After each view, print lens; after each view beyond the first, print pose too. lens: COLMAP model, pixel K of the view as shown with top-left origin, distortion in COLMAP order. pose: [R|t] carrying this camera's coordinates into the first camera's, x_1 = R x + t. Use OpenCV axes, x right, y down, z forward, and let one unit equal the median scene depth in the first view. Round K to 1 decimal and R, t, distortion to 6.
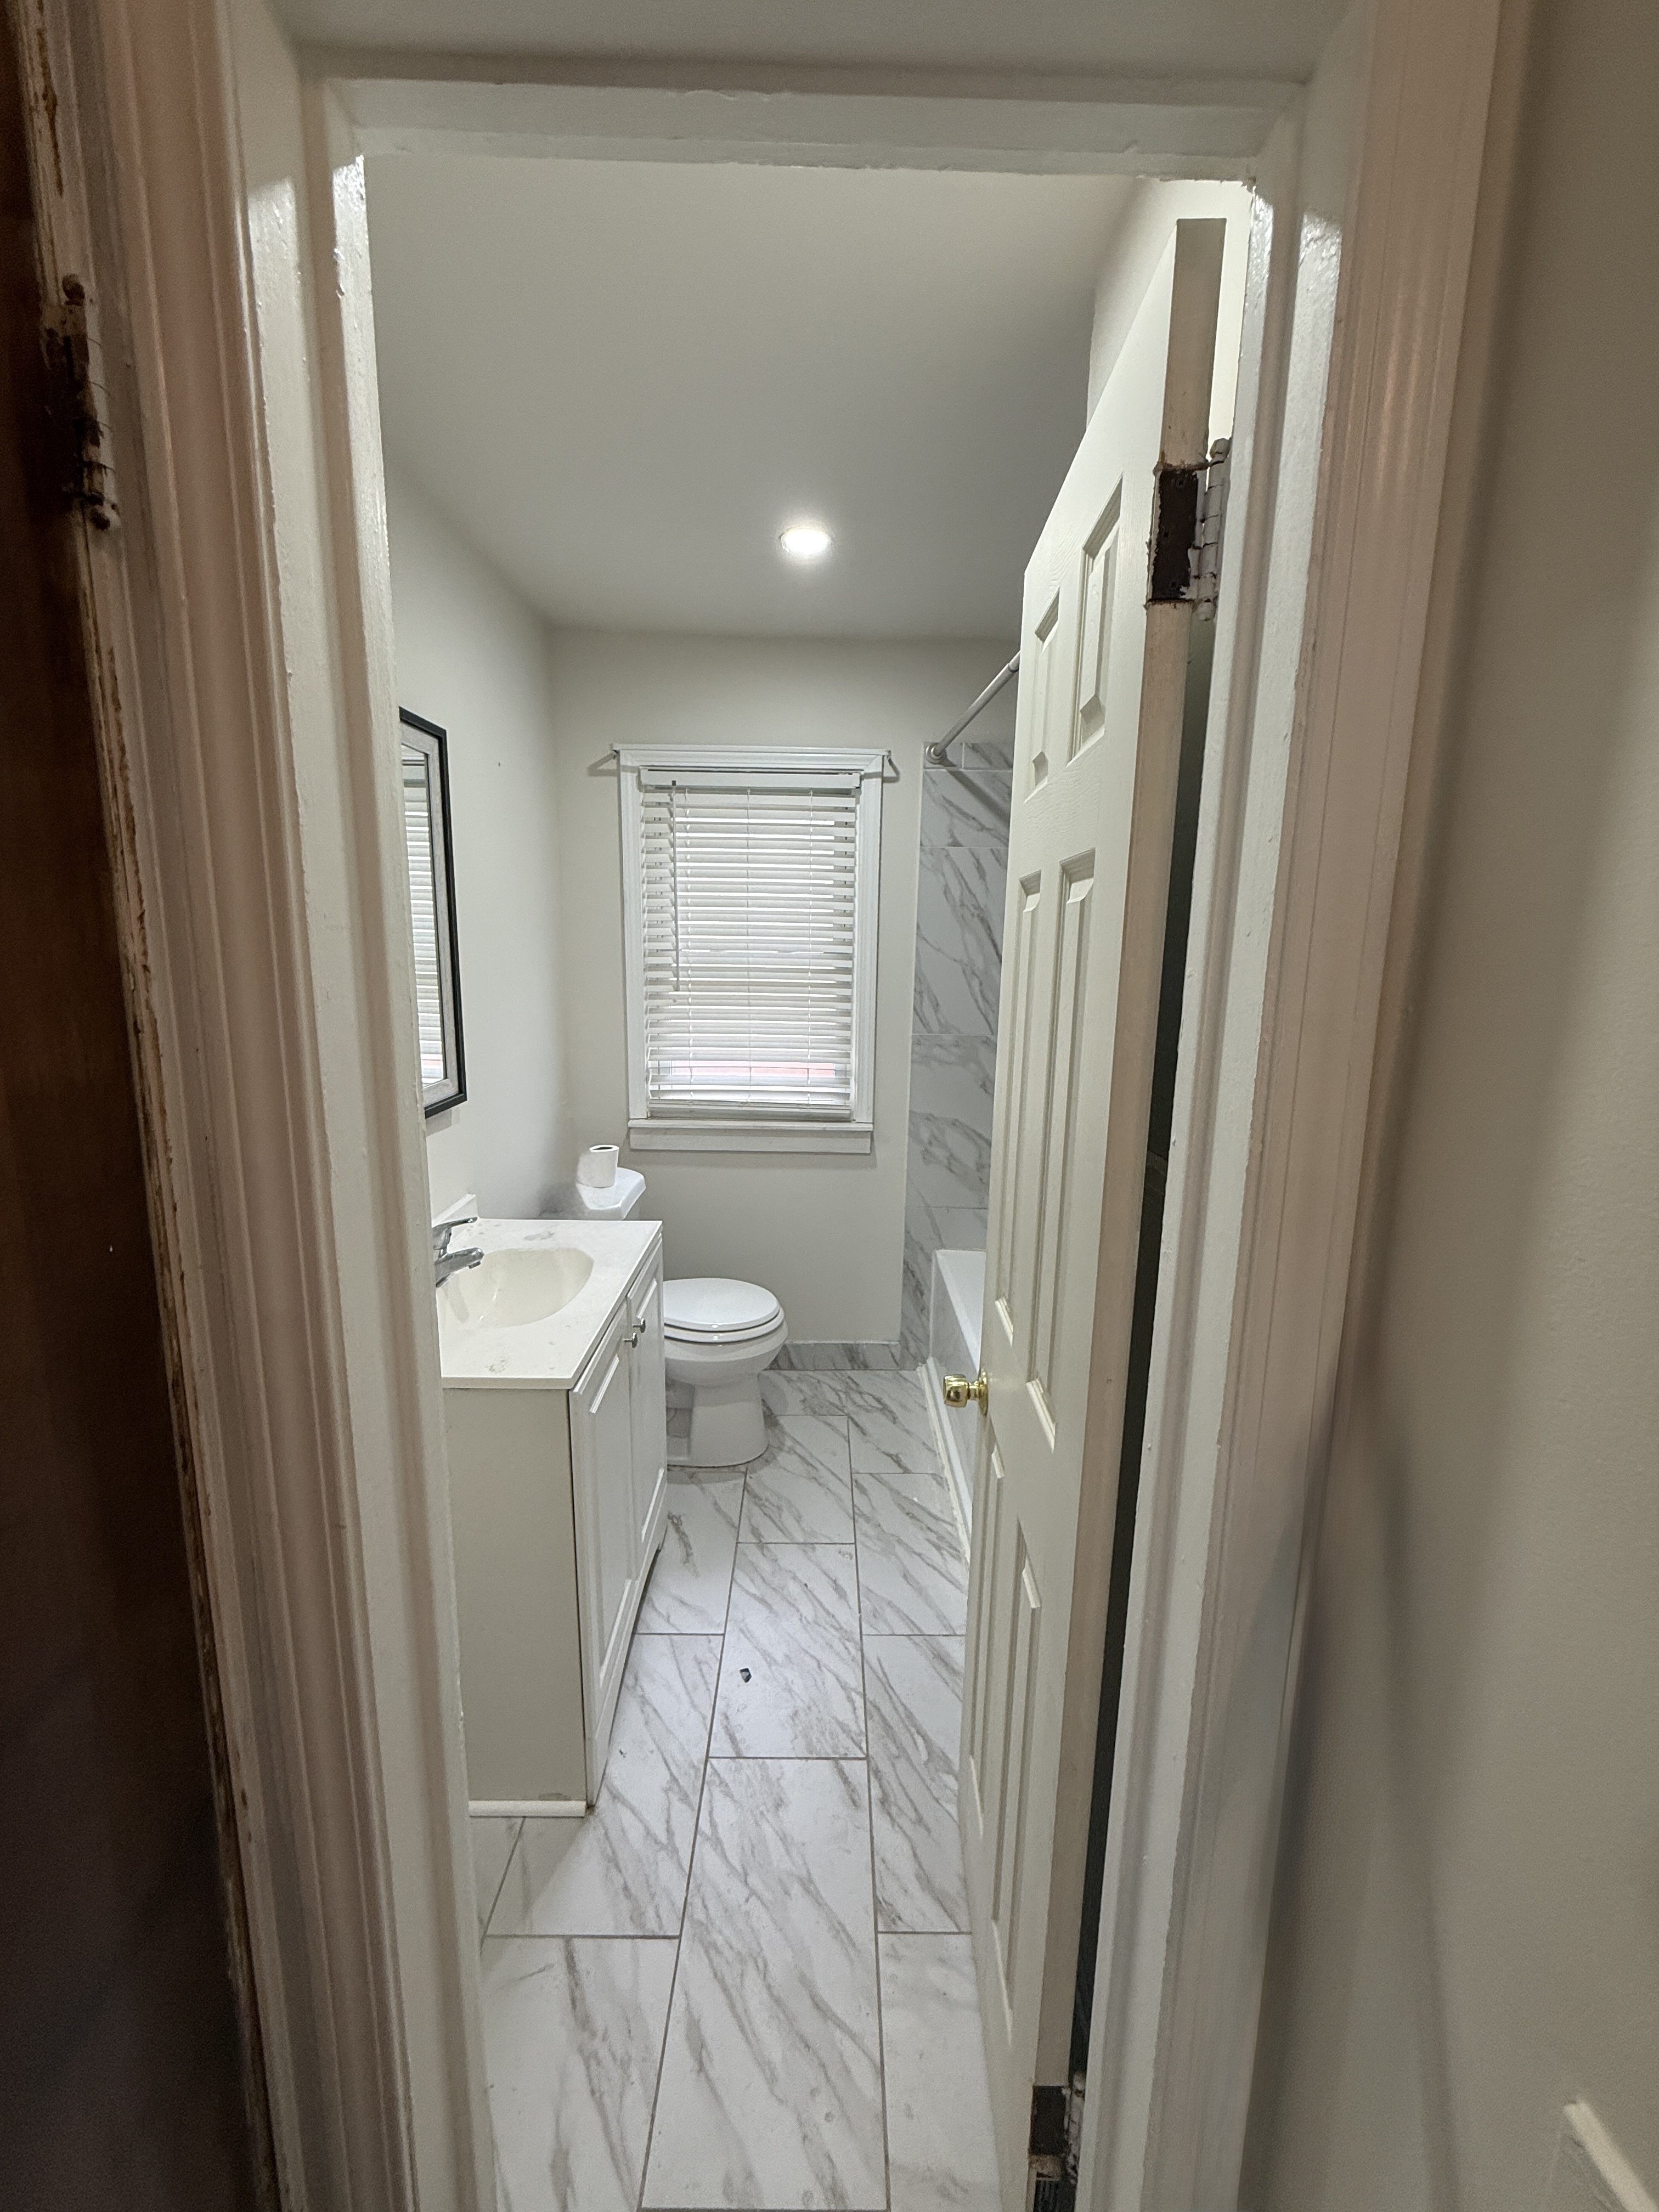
lens RADIAL K [[882.5, 0, 829.0], [0, 882.5, 1105.2], [0, 0, 1]] dist [-0.001326, -0.000069]
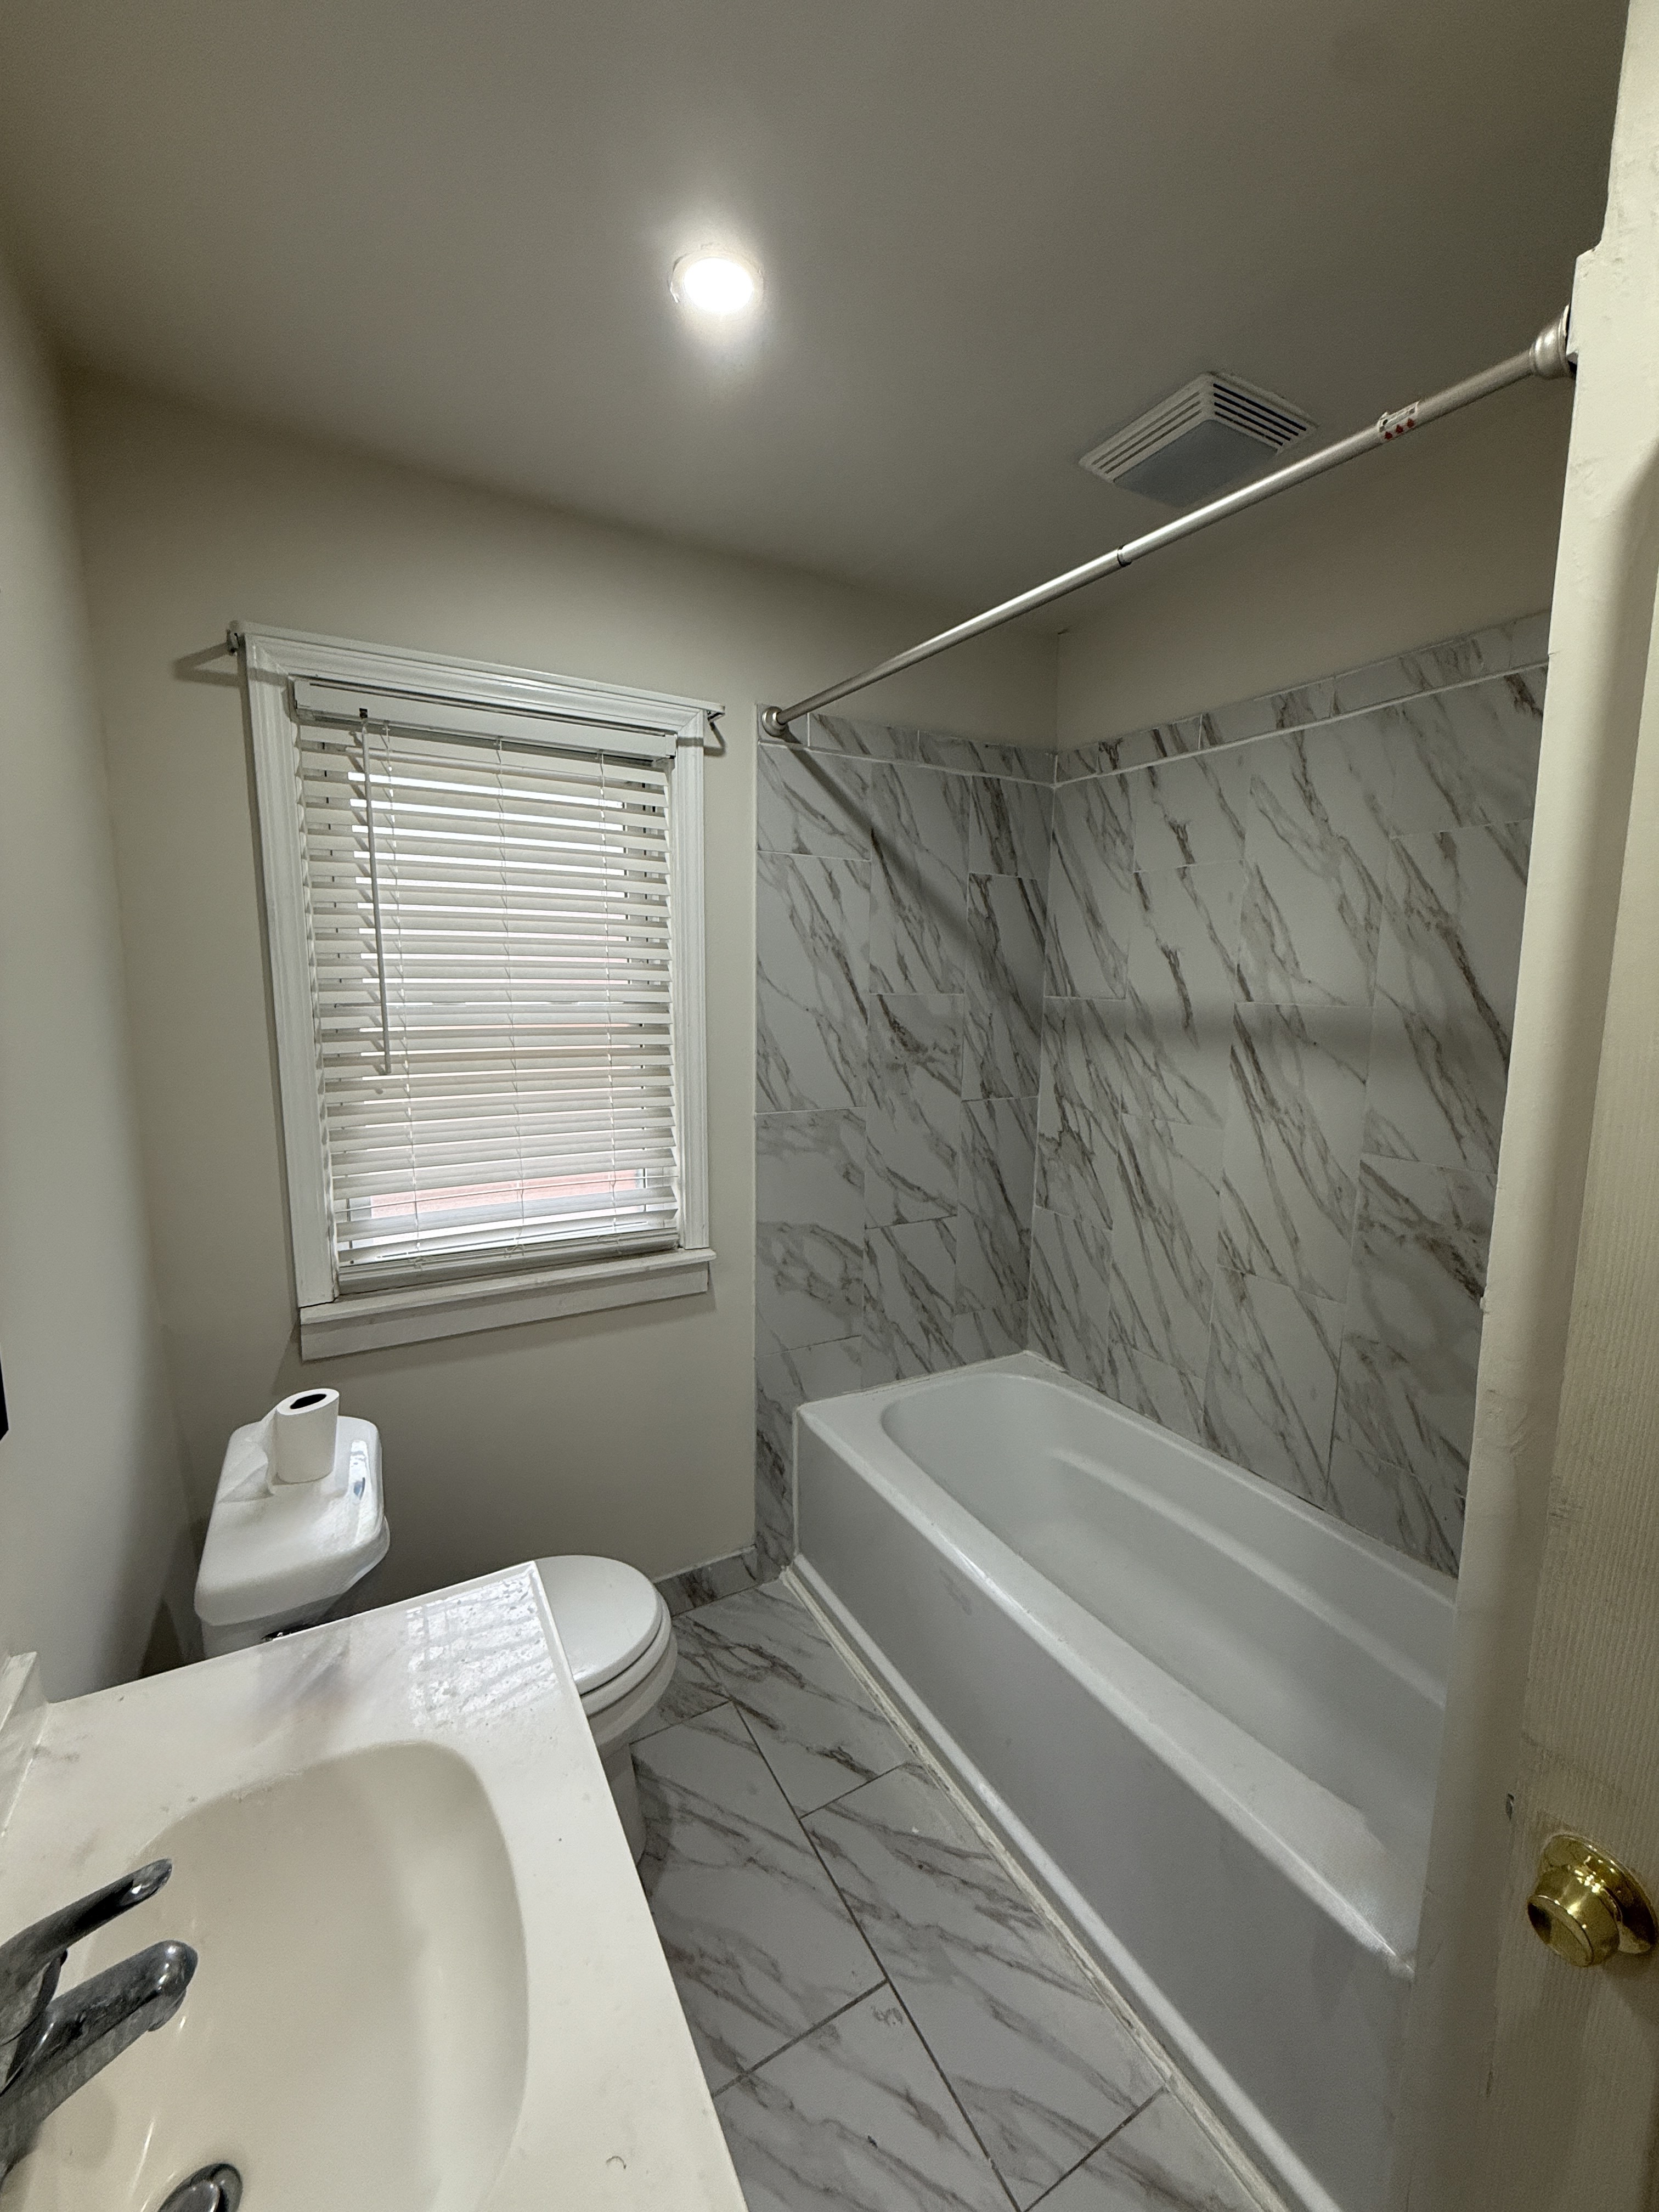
lens RADIAL K [[882.5, 0, 831.0], [0, 882.5, 1102.5], [0, 0, 1]] dist [-0.001326, -0.000069]
pose [[0.873881, -0.076076, 0.480150, -0.194498], [0.096571, 0.995162, -0.018087, -0.072526], [-0.476451, 0.062175, 0.877000, 0.356328]]
